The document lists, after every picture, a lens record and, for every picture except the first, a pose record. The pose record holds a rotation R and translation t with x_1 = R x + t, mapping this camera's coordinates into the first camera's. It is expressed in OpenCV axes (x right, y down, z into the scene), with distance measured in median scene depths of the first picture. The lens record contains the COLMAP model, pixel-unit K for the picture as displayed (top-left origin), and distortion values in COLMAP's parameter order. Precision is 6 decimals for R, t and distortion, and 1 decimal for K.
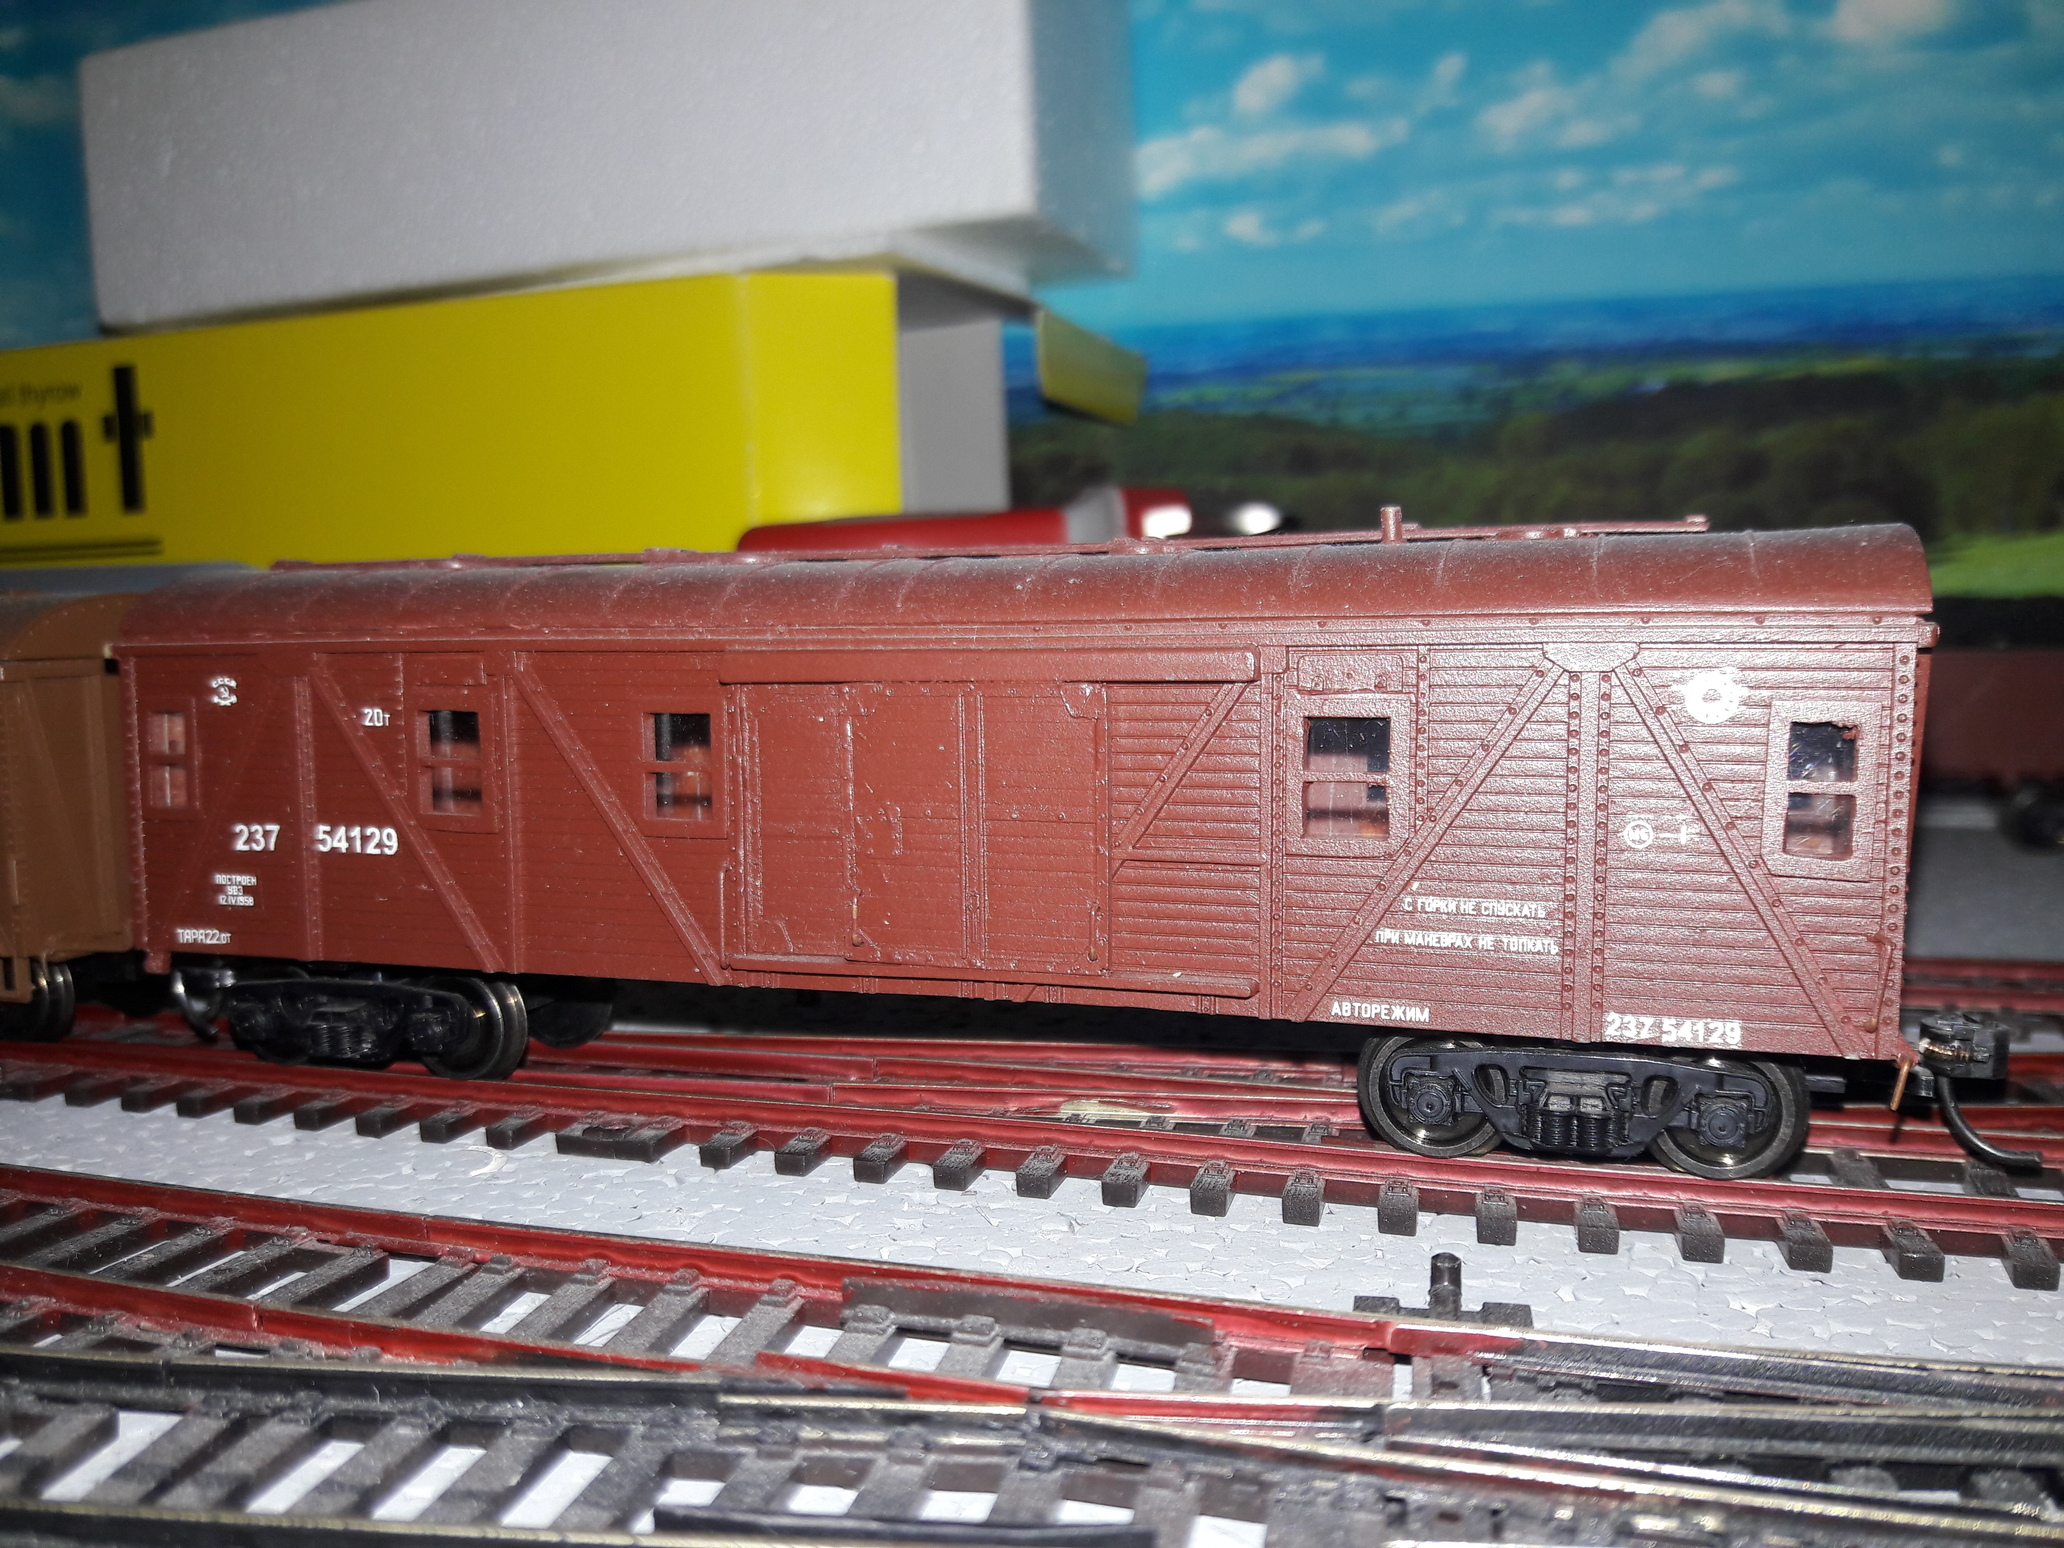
lens RADIAL K [[1830.4, 0, 1029.8], [0, 1830.4, 778.7], [0, 0, 1]] dist [-0.006852, -0.081923]
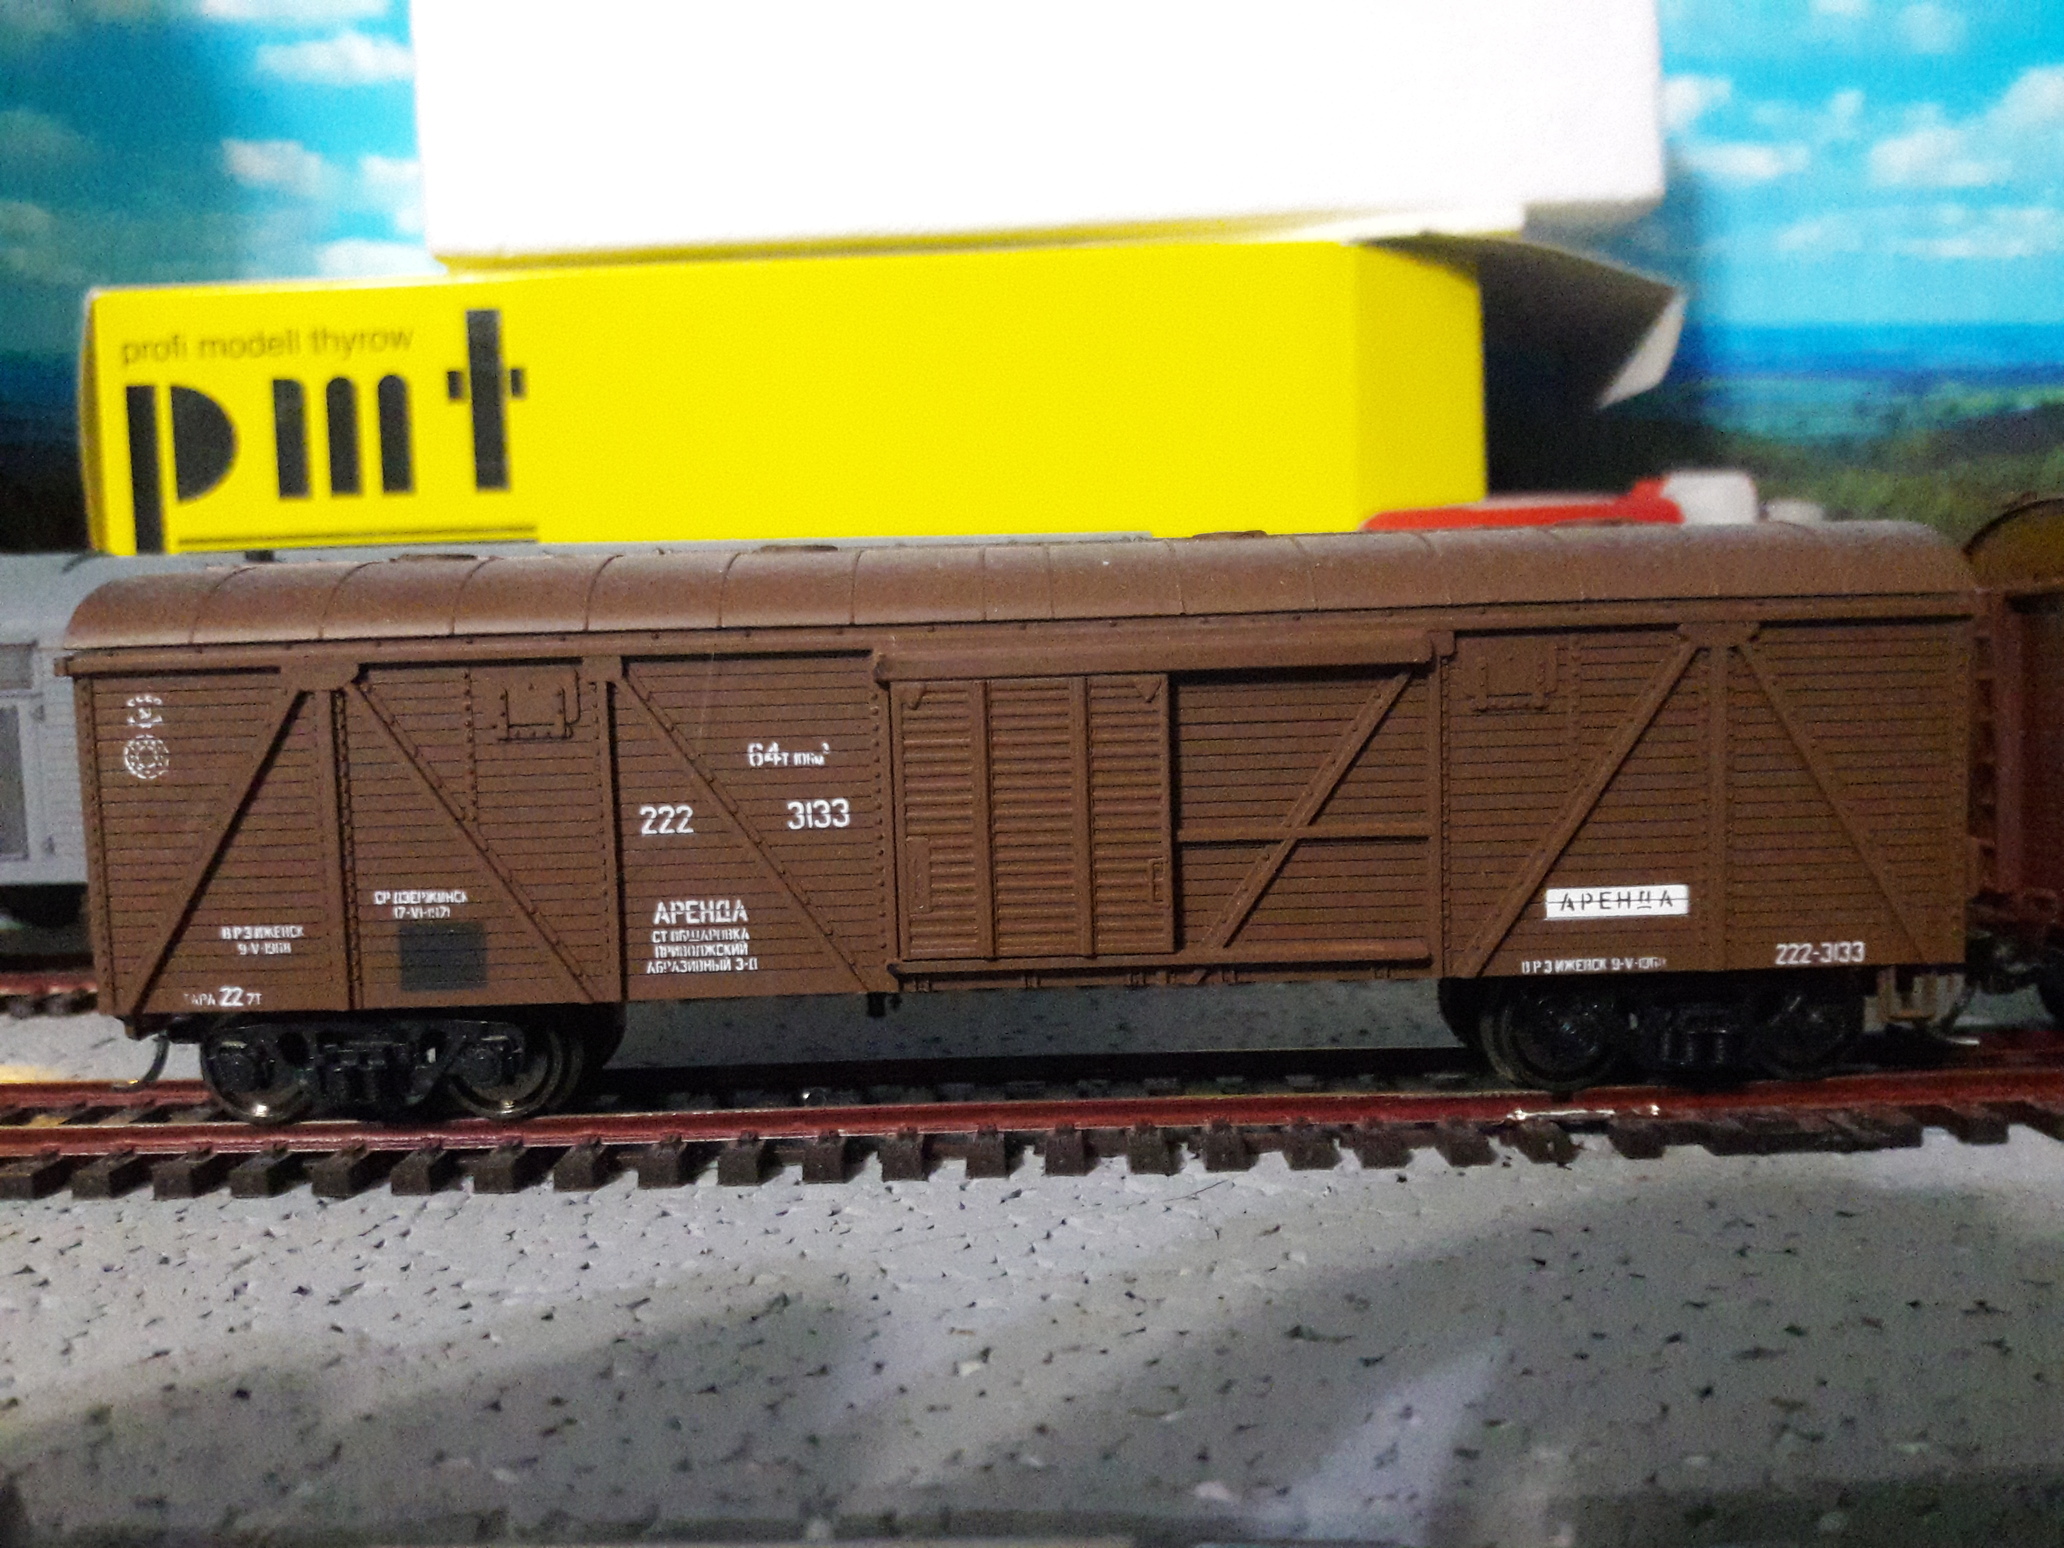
lens RADIAL K [[1754.9, 0, 1052.9], [0, 1754.9, 802.4], [0, 0, 1]] dist [0.007292, -0.088852]
pose [[0.948232, -0.034727, 0.315675, -0.572397], [0.038150, 0.999261, -0.004668, 0.006734], [-0.315279, 0.016469, 0.948856, 0.196773]]
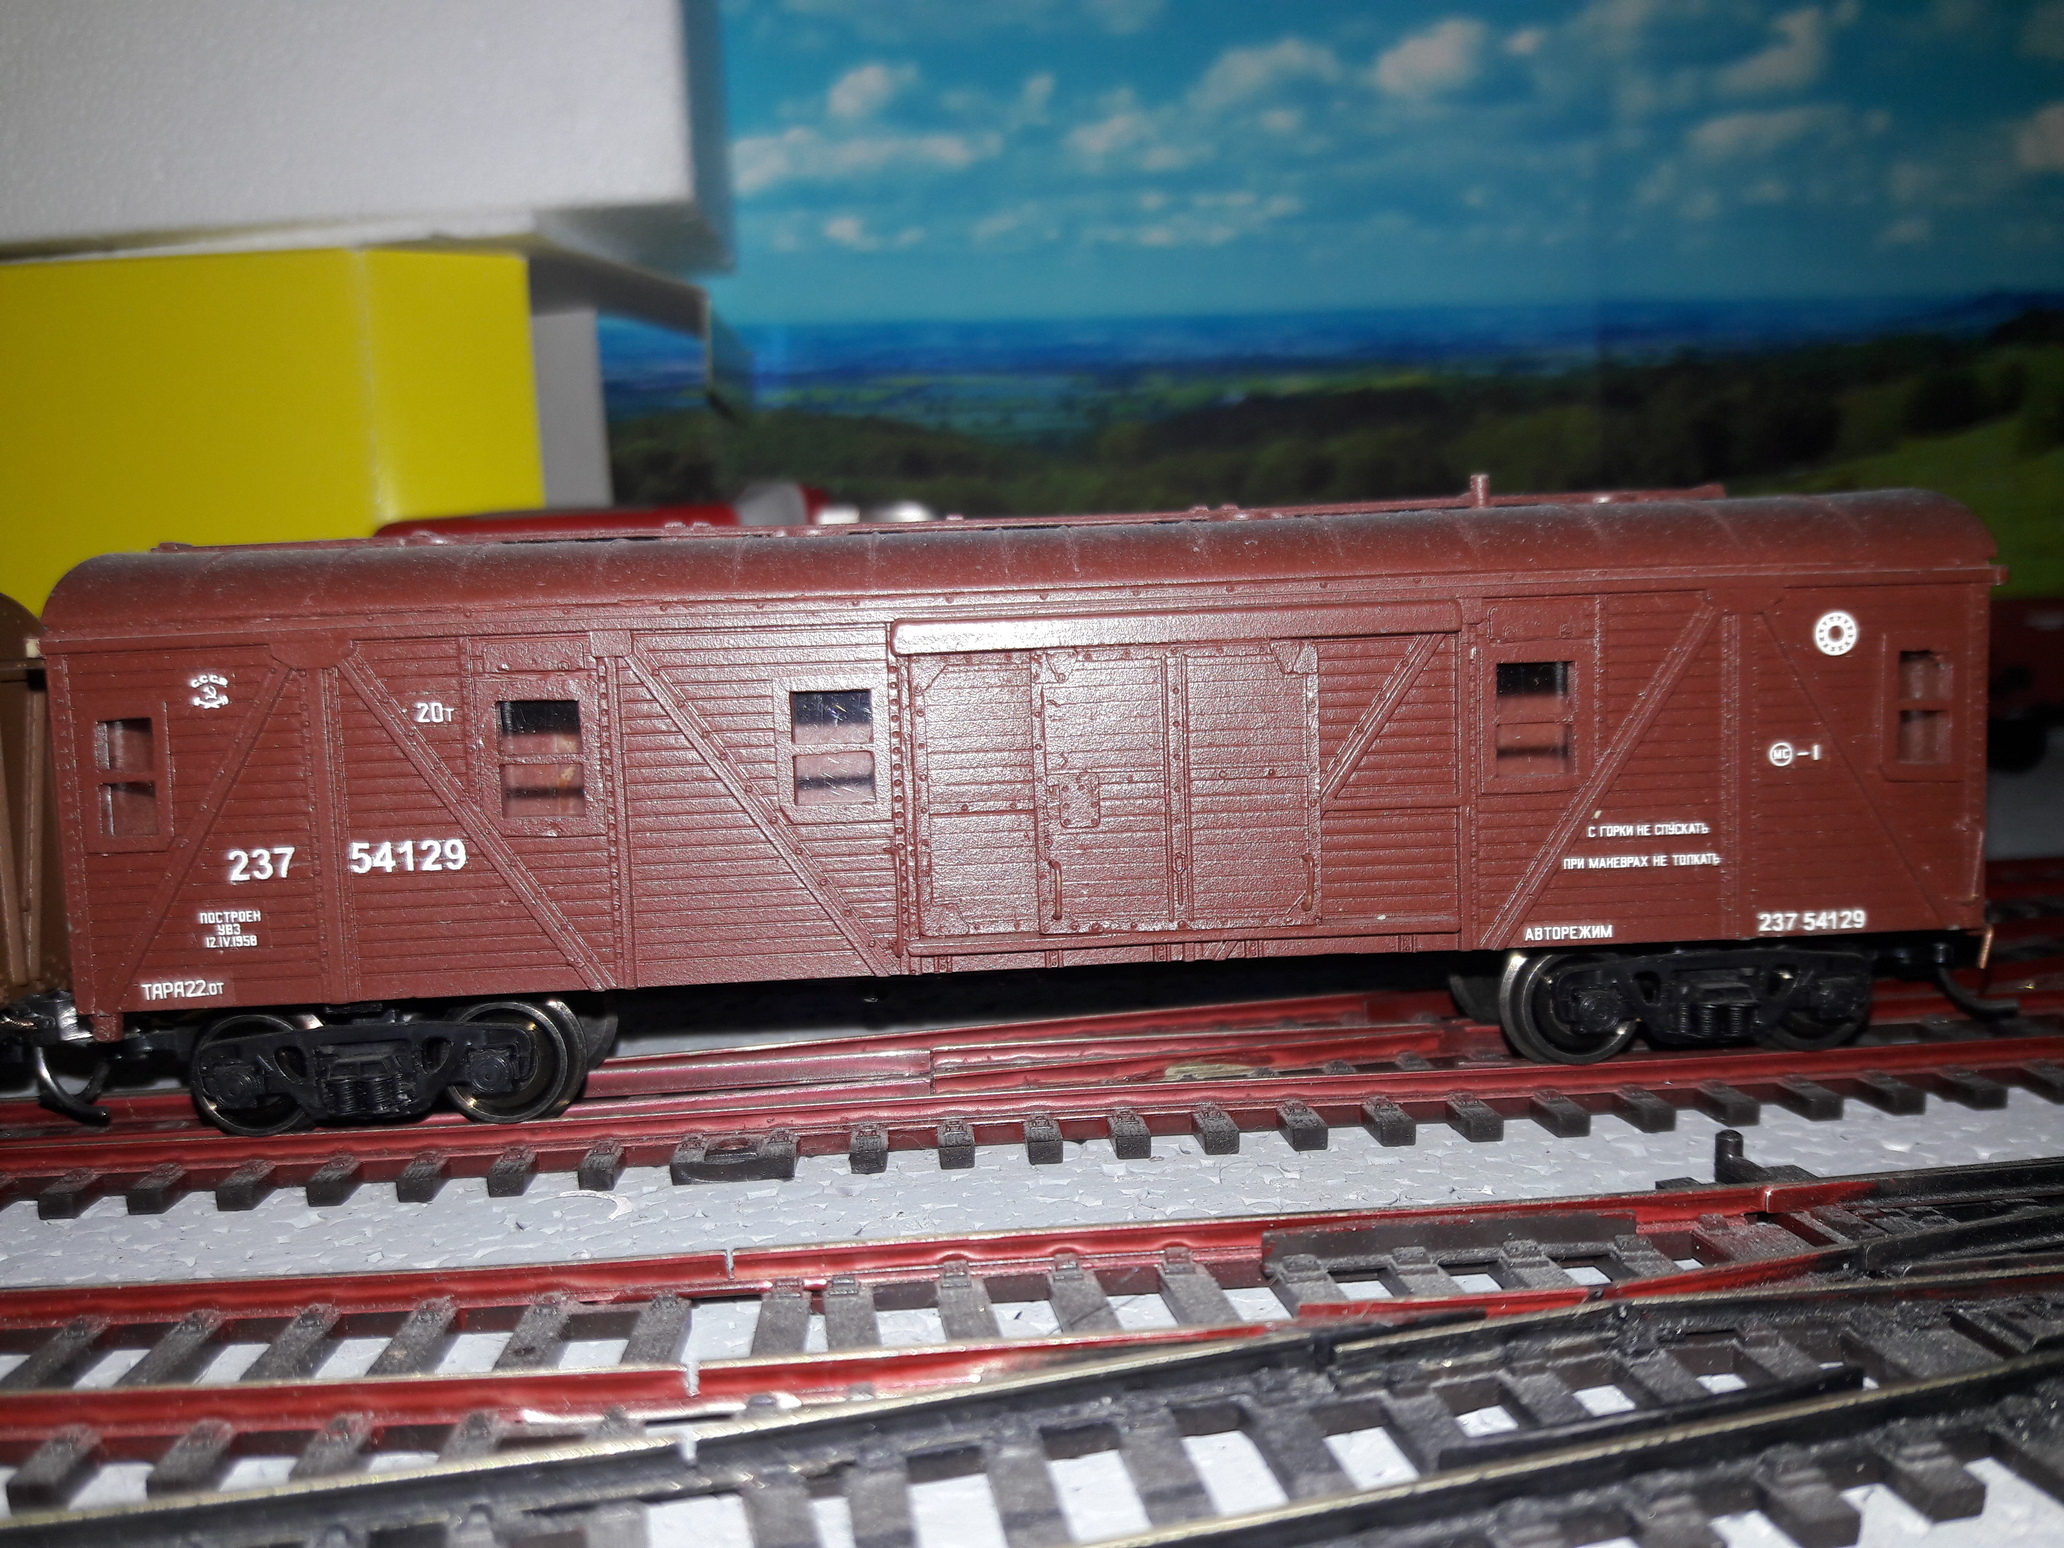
lens RADIAL K [[1830.4, 0, 1009.3], [0, 1830.4, 788.8], [0, 0, 1]] dist [-0.006852, -0.081923]
pose [[0.926518, -0.054898, 0.372223, -0.206430], [0.058238, 0.998300, 0.002274, 0.007933], [-0.371715, 0.019571, 0.928140, 0.044777]]
